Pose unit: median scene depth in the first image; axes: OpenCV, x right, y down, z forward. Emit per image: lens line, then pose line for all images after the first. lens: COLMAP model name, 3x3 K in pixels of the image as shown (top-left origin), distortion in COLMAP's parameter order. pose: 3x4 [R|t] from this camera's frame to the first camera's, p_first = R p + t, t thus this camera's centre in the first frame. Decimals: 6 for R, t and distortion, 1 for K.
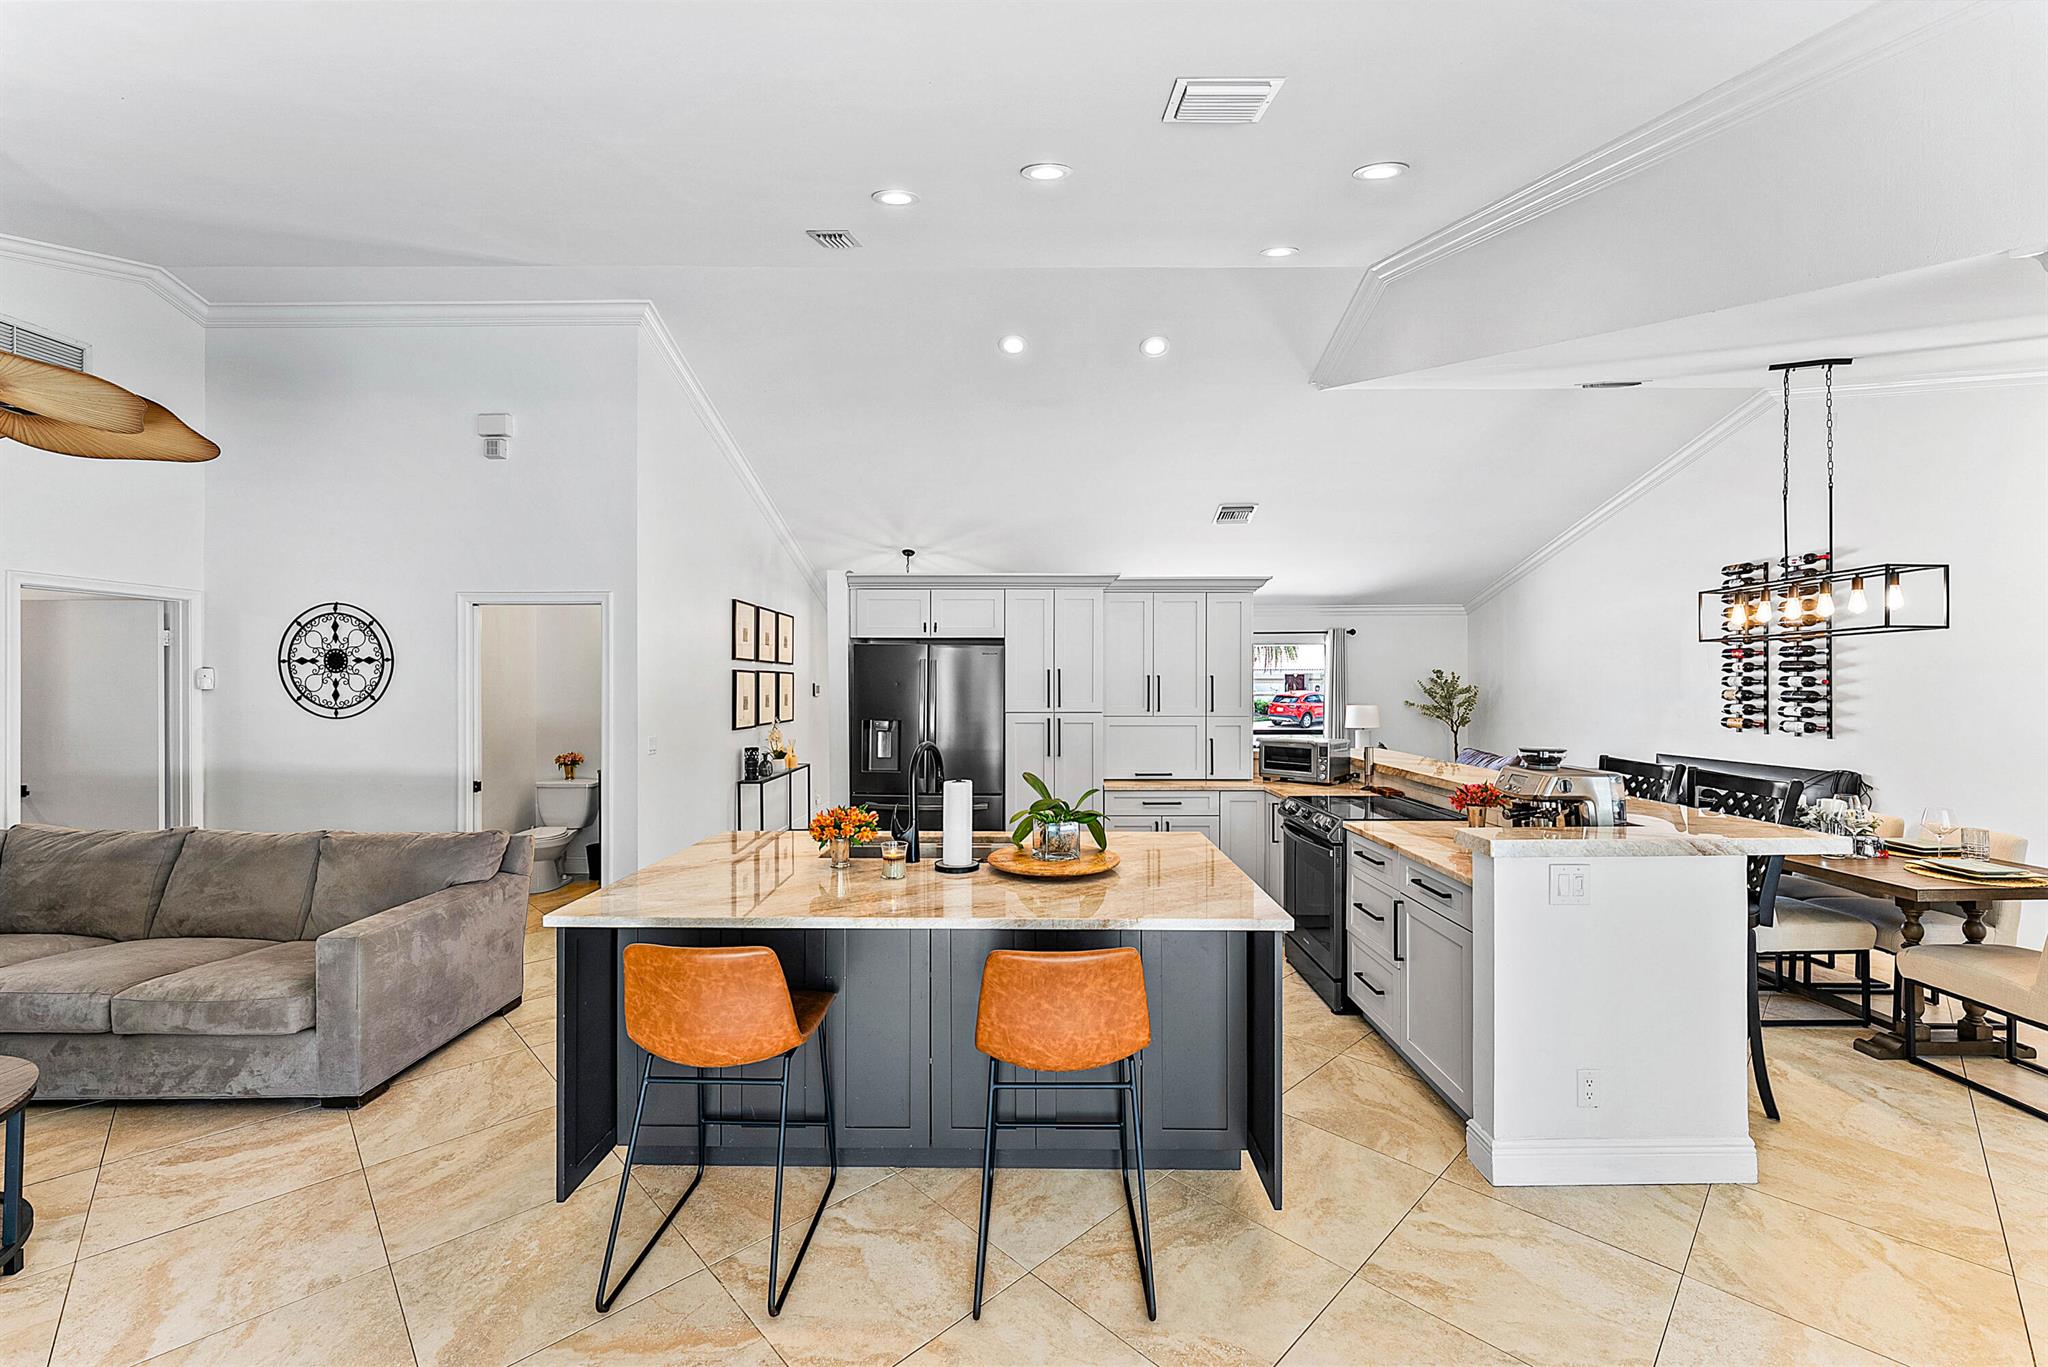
lens RADIAL K [[827.4, 0, 1024.1], [0, 827.4, 690.4], [0, 0, 1]] dist [-0.002302, 0.000435]
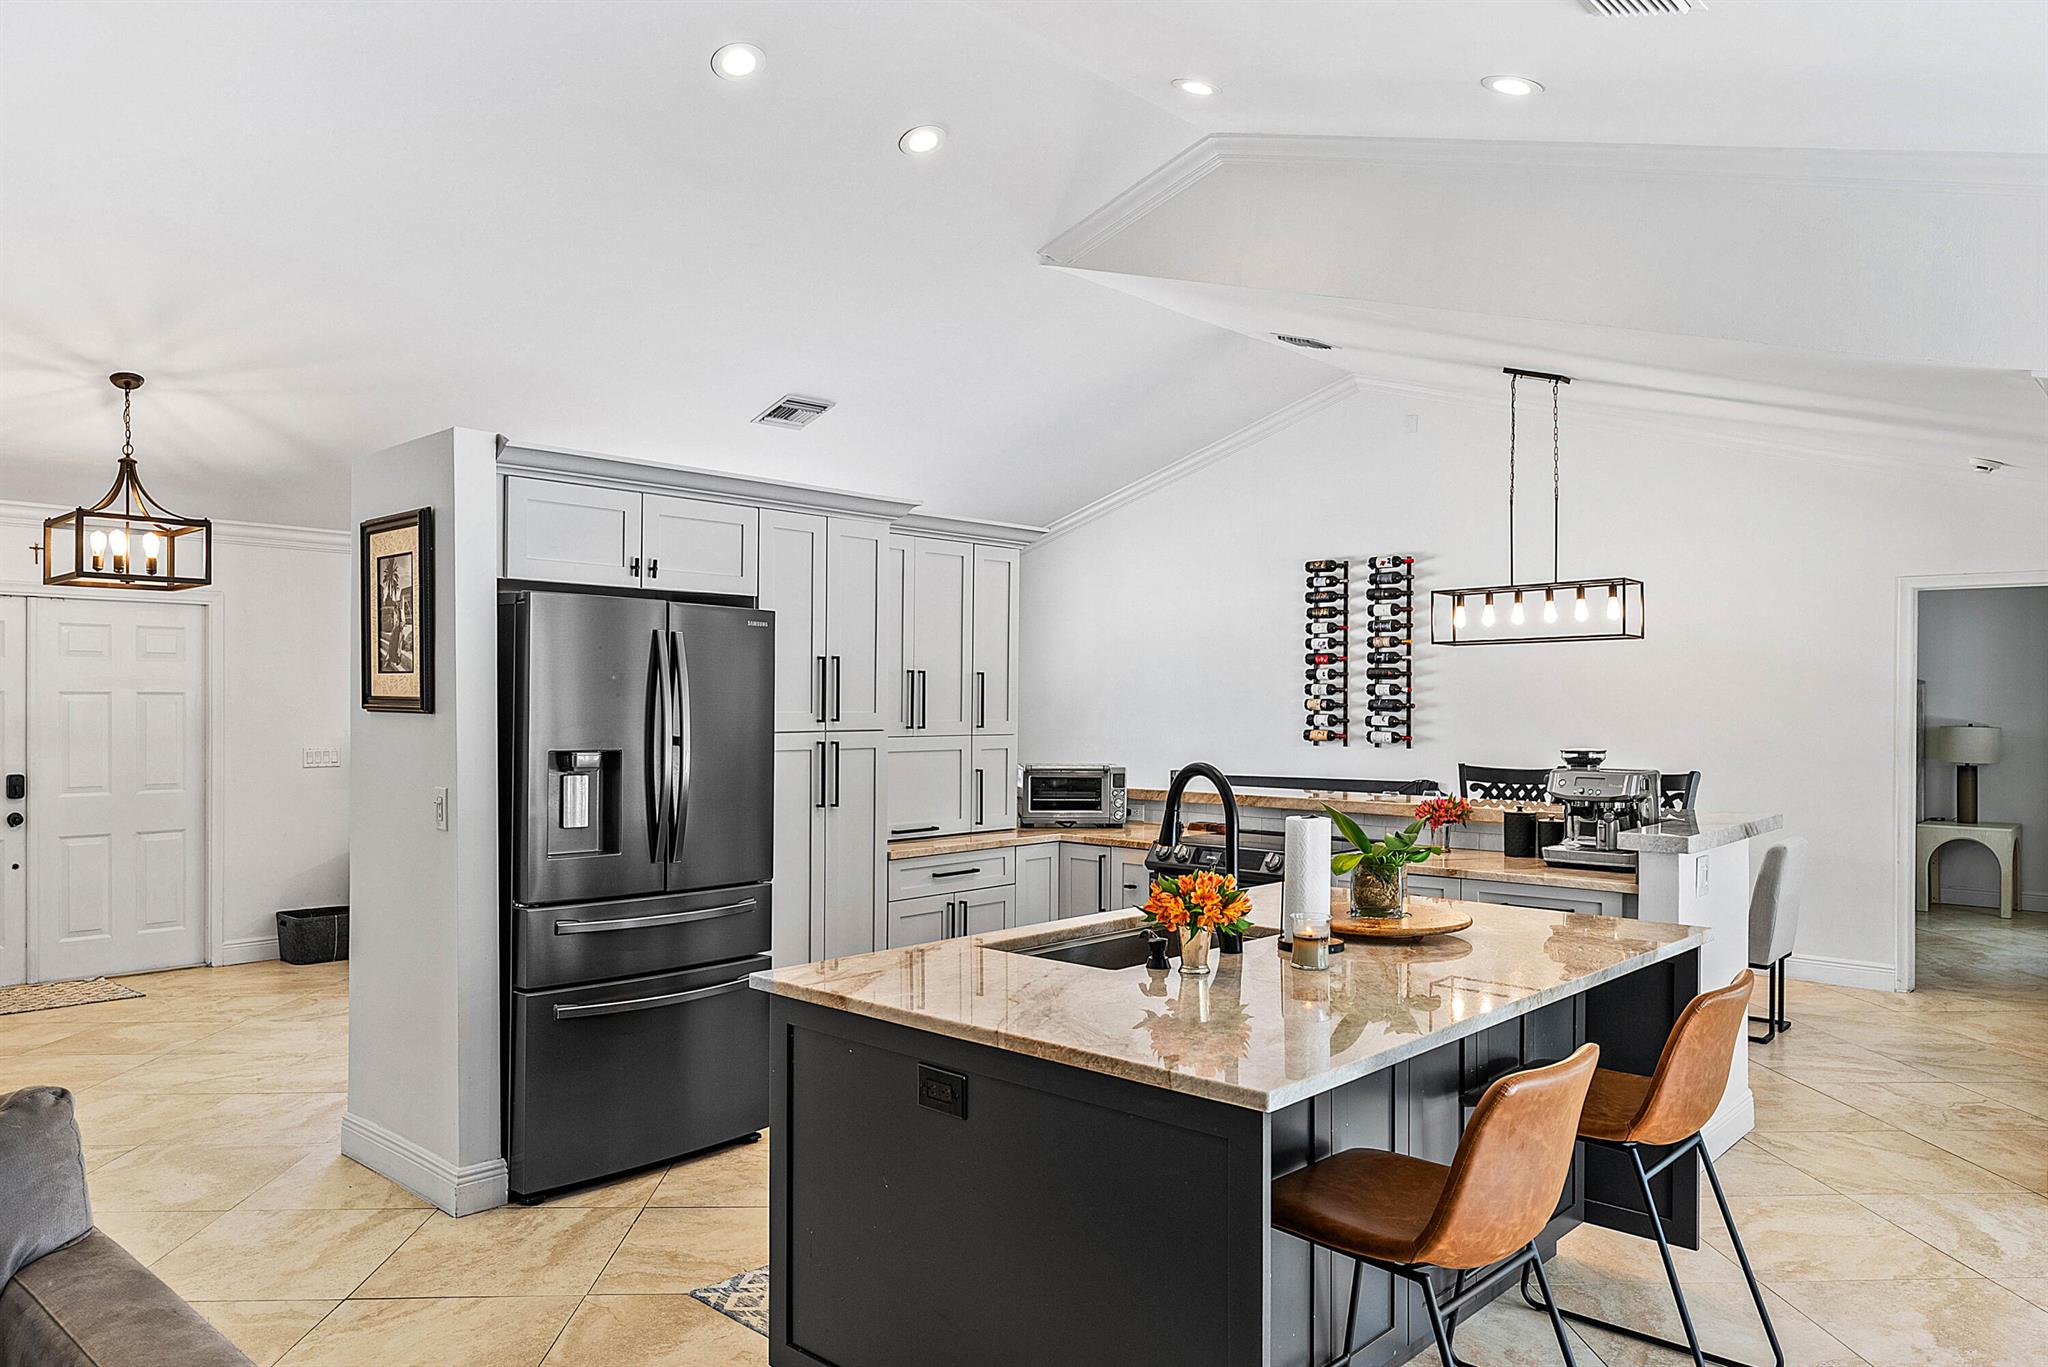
lens RADIAL K [[1421.4, 0, 1067.6], [0, 1421.4, 722.3], [0, 0, 1]] dist [-0.005831, -0.007802]
pose [[0.653623, -0.009748, 0.756758, -0.840589], [0.006011, 0.999952, 0.007688, 0.019103], [-0.756797, -0.000476, 0.653650, 0.321666]]
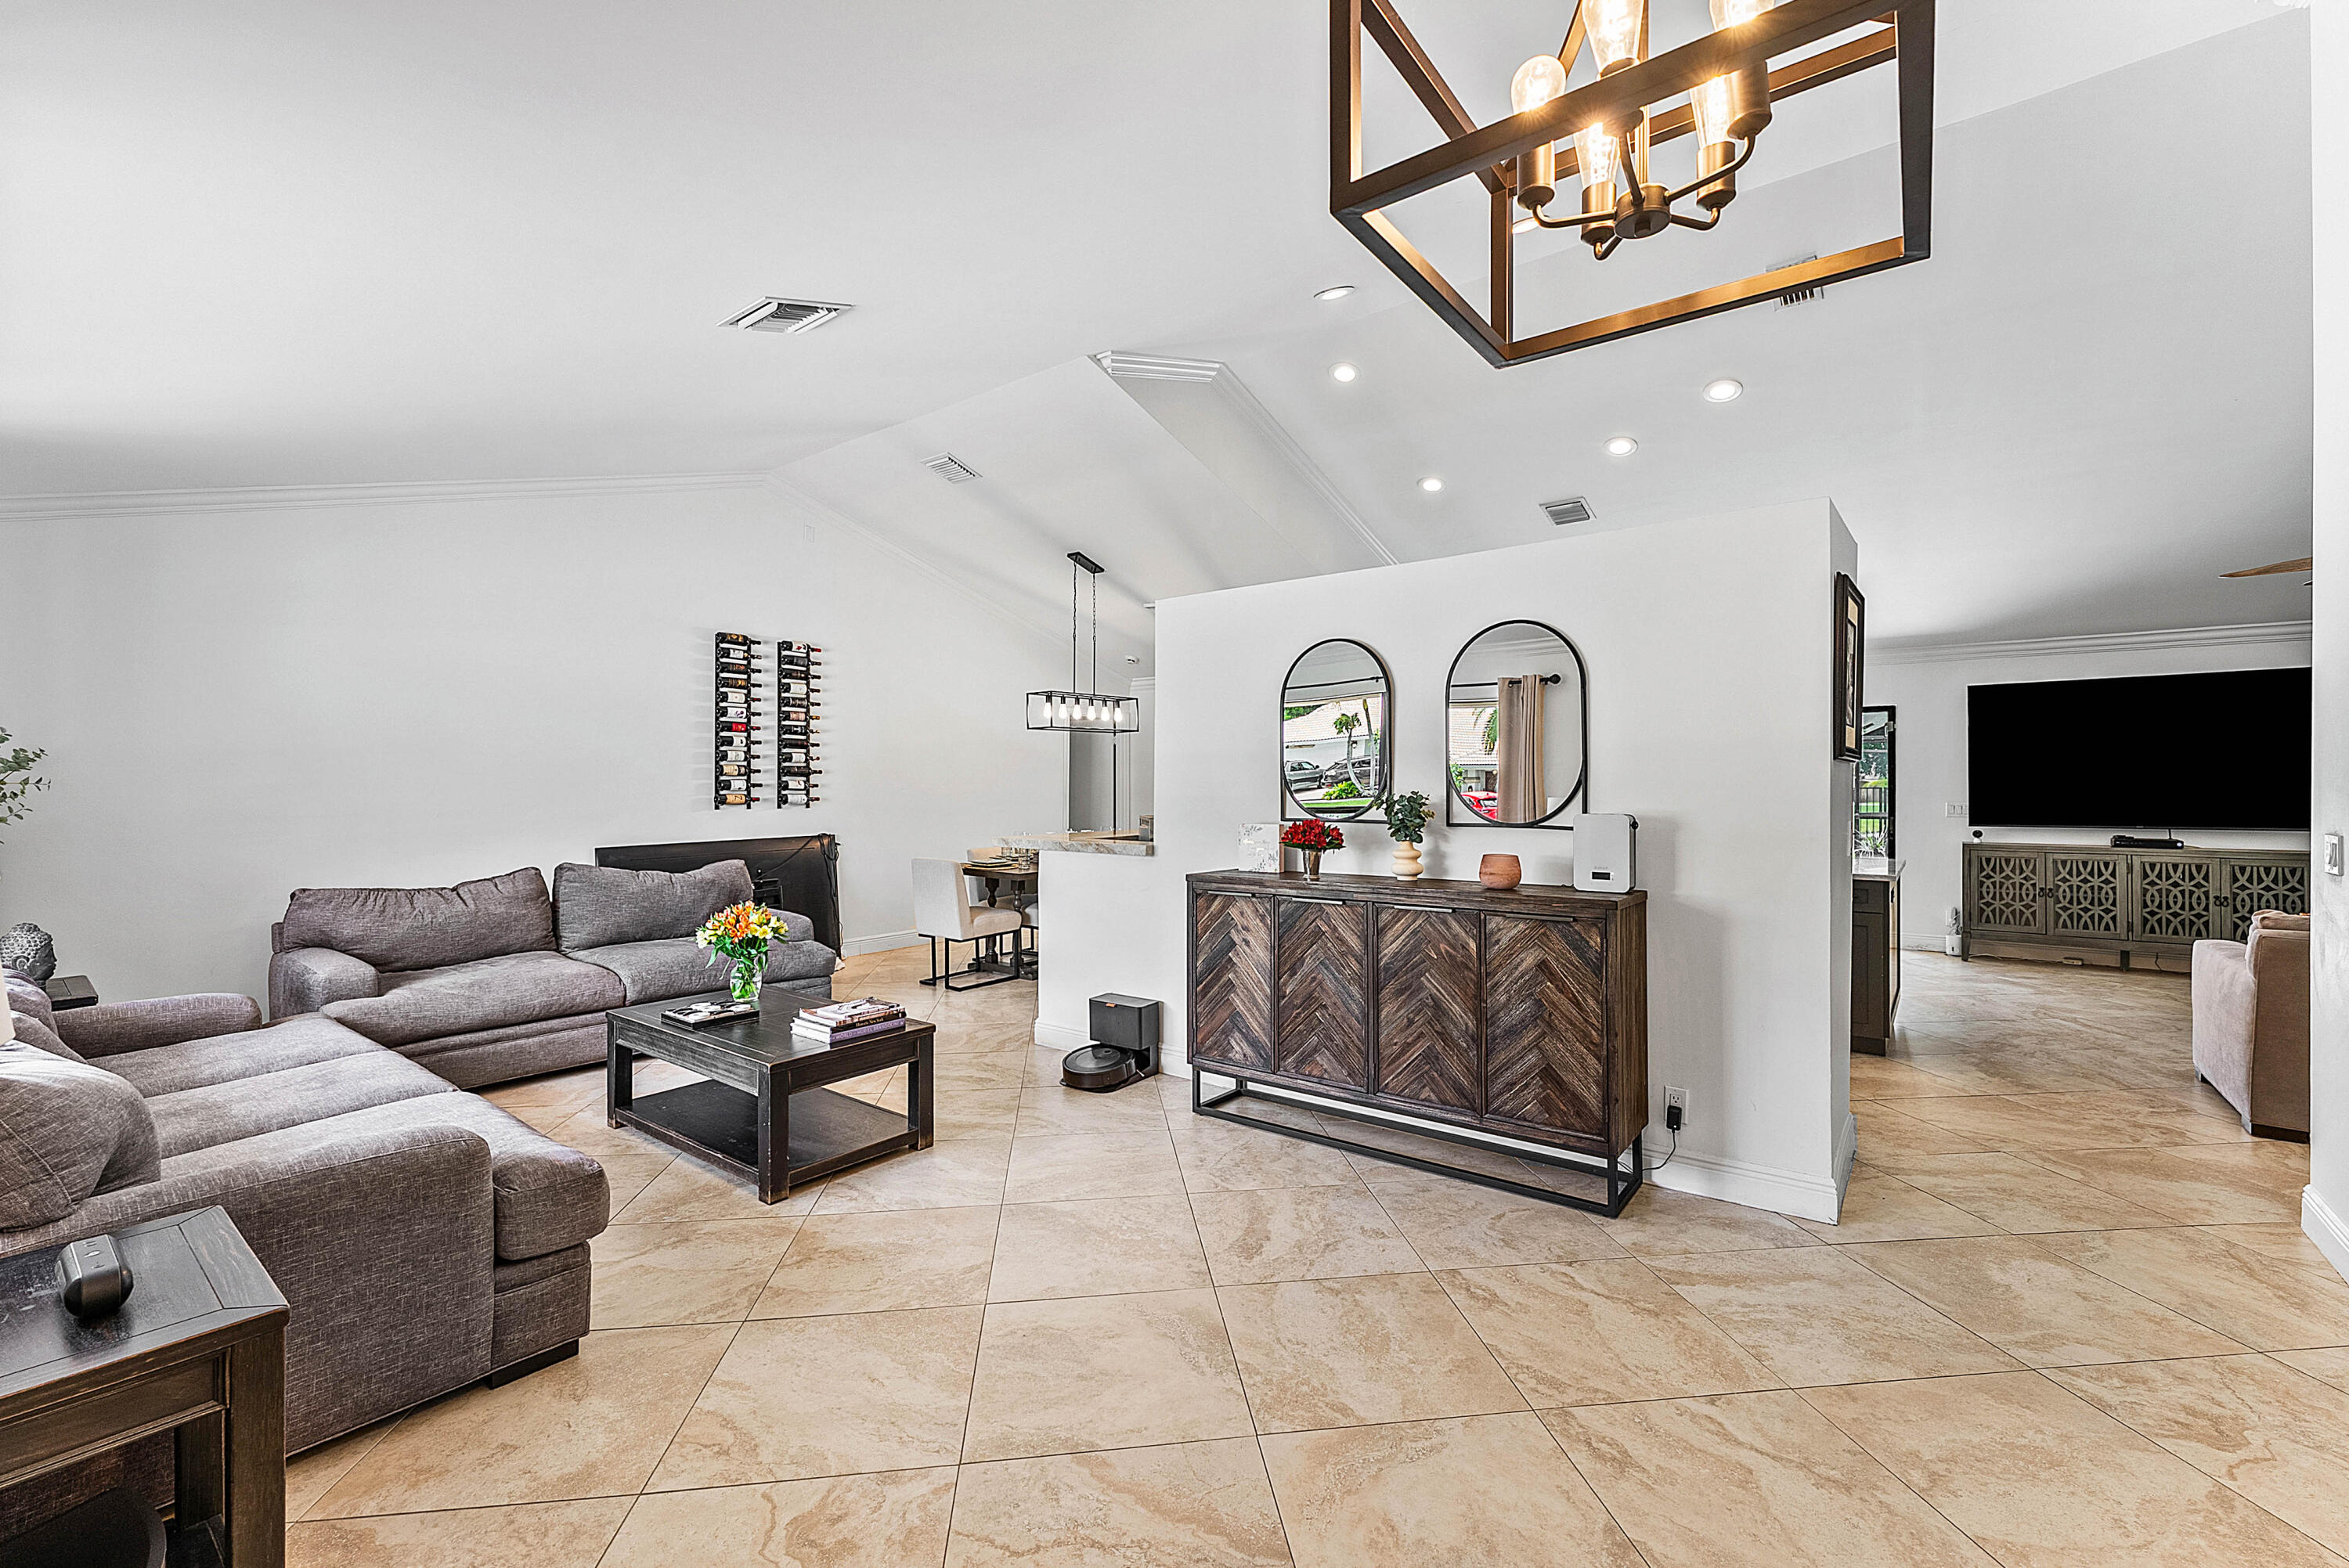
lens RADIAL K [[948.9, 0, 1187.8], [0, 948.9, 780.7], [0, 0, 1]] dist [-0.002302, 0.000435]
pose [[-0.795501, 0.001747, 0.605950, -0.369024], [0.007045, 0.999955, 0.006365, 0.023514], [-0.605911, 0.009332, -0.795478, 2.563392]]
